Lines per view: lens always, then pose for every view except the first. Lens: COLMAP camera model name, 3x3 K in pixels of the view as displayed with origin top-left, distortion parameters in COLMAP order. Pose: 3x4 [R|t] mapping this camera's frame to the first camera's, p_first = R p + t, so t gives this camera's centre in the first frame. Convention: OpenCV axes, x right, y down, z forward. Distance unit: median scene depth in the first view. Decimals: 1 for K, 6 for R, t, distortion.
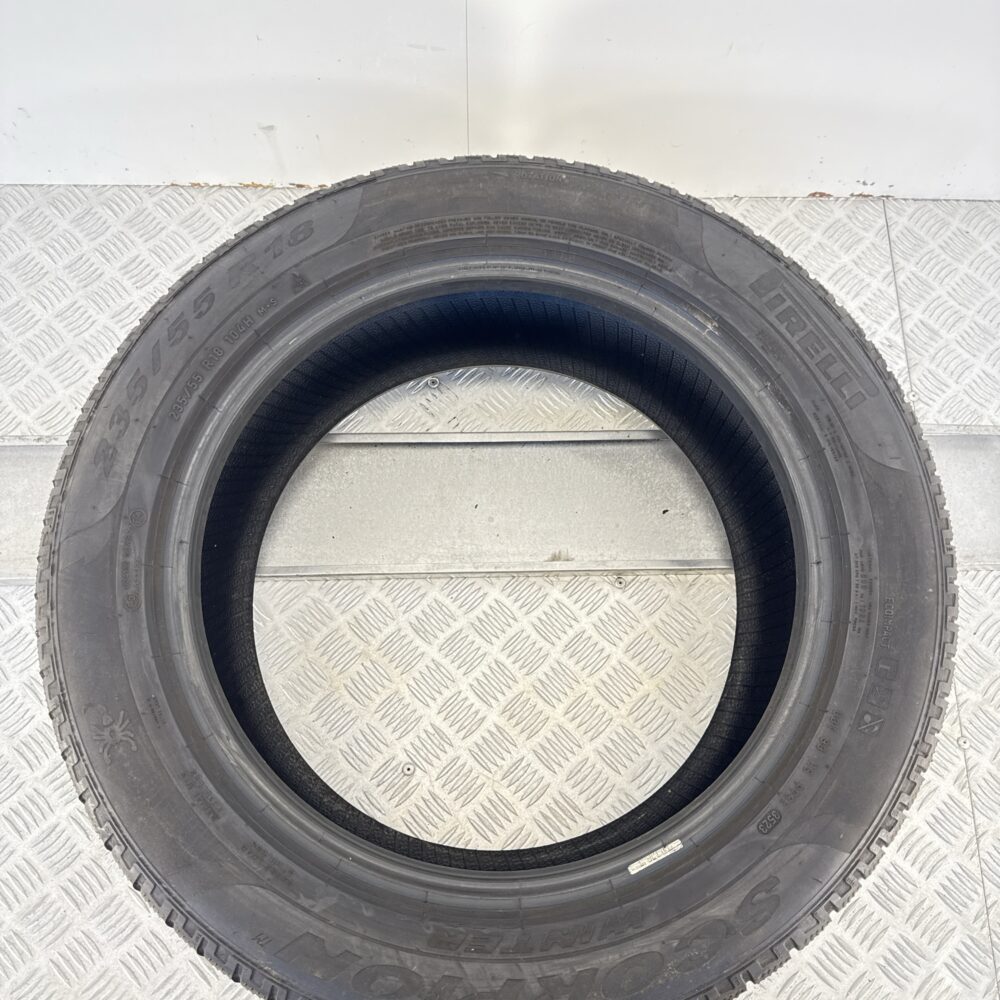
lens RADIAL K [[929.2, 0, 500.0], [0, 929.2, 500.0], [0, 0, 1]] dist [0.128920, -0.337001]
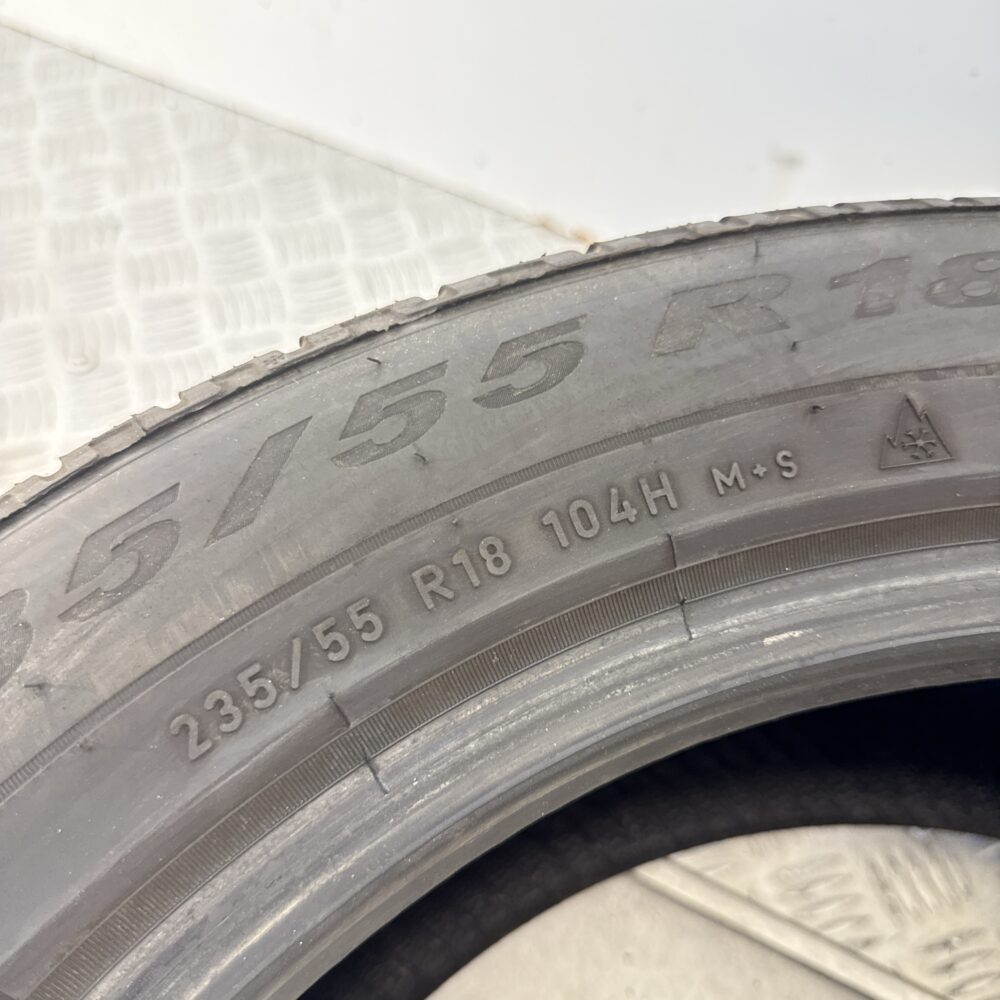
lens RADIAL K [[929.2, 0, 500.0], [0, 929.2, 500.0], [0, 0, 1]] dist [0.128920, -0.337001]
pose [[0.881673, 0.397186, -0.254748, -0.240712], [-0.447814, 0.874471, -0.186451, -0.124879], [0.148714, 0.278468, 0.948862, 0.760133]]
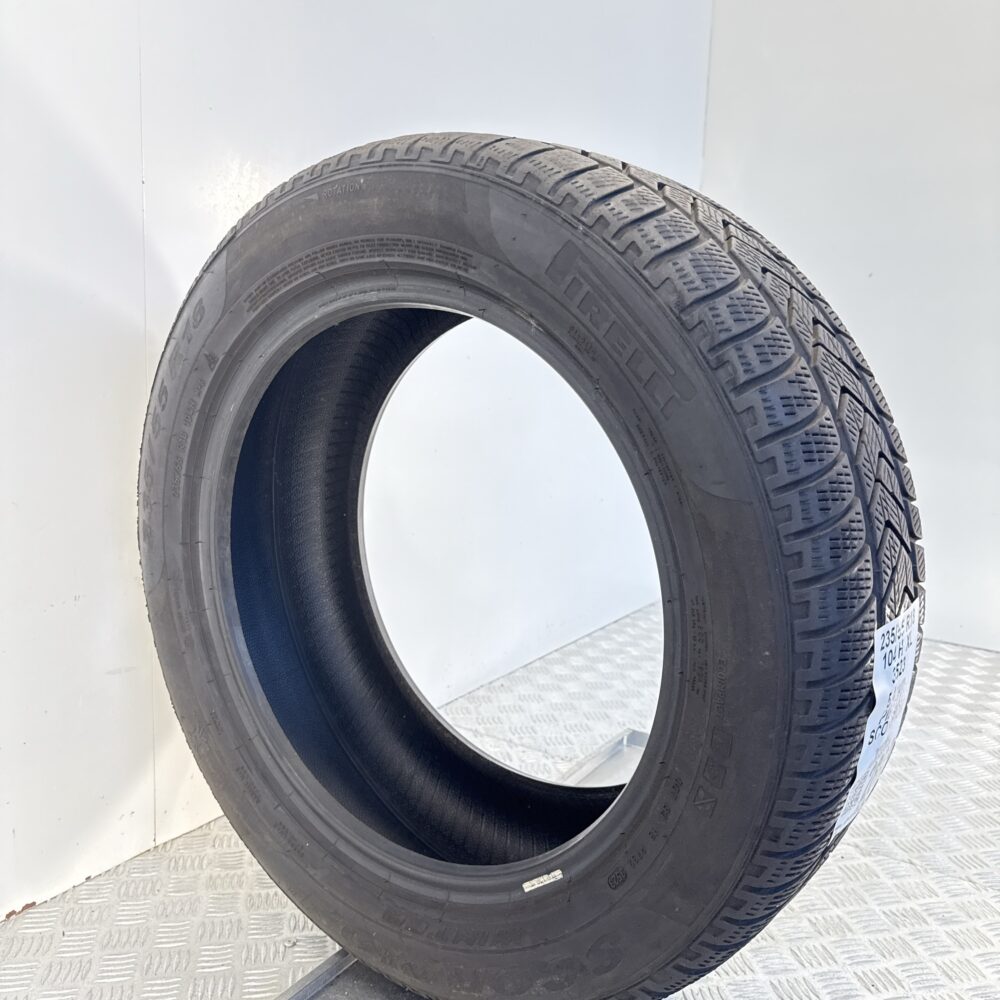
lens RADIAL K [[929.2, 0, 500.0], [0, 929.2, 500.0], [0, 0, 1]] dist [0.128920, -0.337001]
pose [[0.775322, -0.064830, -0.628230, 0.729980], [0.289072, 0.920834, 0.261729, -0.271823], [0.561527, -0.384528, 0.732684, 0.322730]]
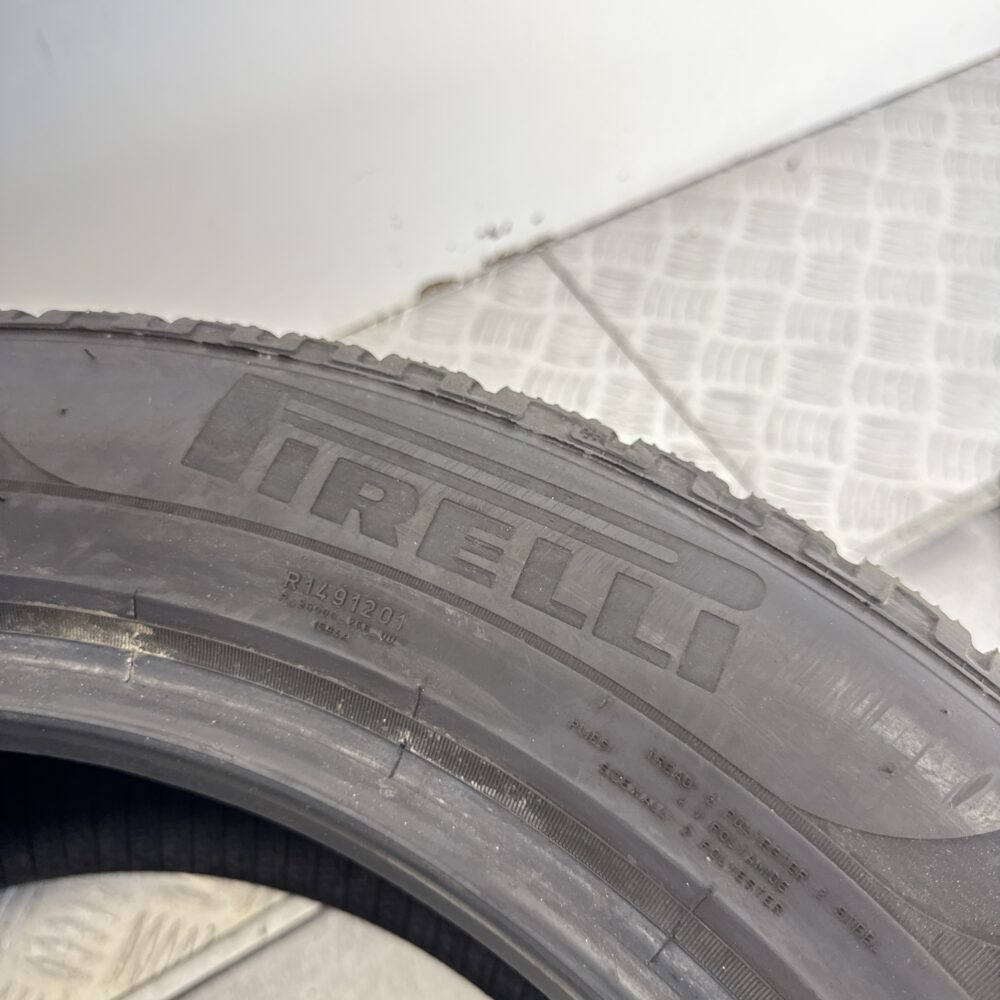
lens RADIAL K [[929.2, 0, 500.0], [0, 929.2, 500.0], [0, 0, 1]] dist [0.128920, -0.337001]
pose [[0.870958, -0.441620, 0.215417, 0.284781], [0.484696, 0.844129, -0.229165, -0.107226], [-0.080636, 0.304005, 0.949252, 0.731418]]
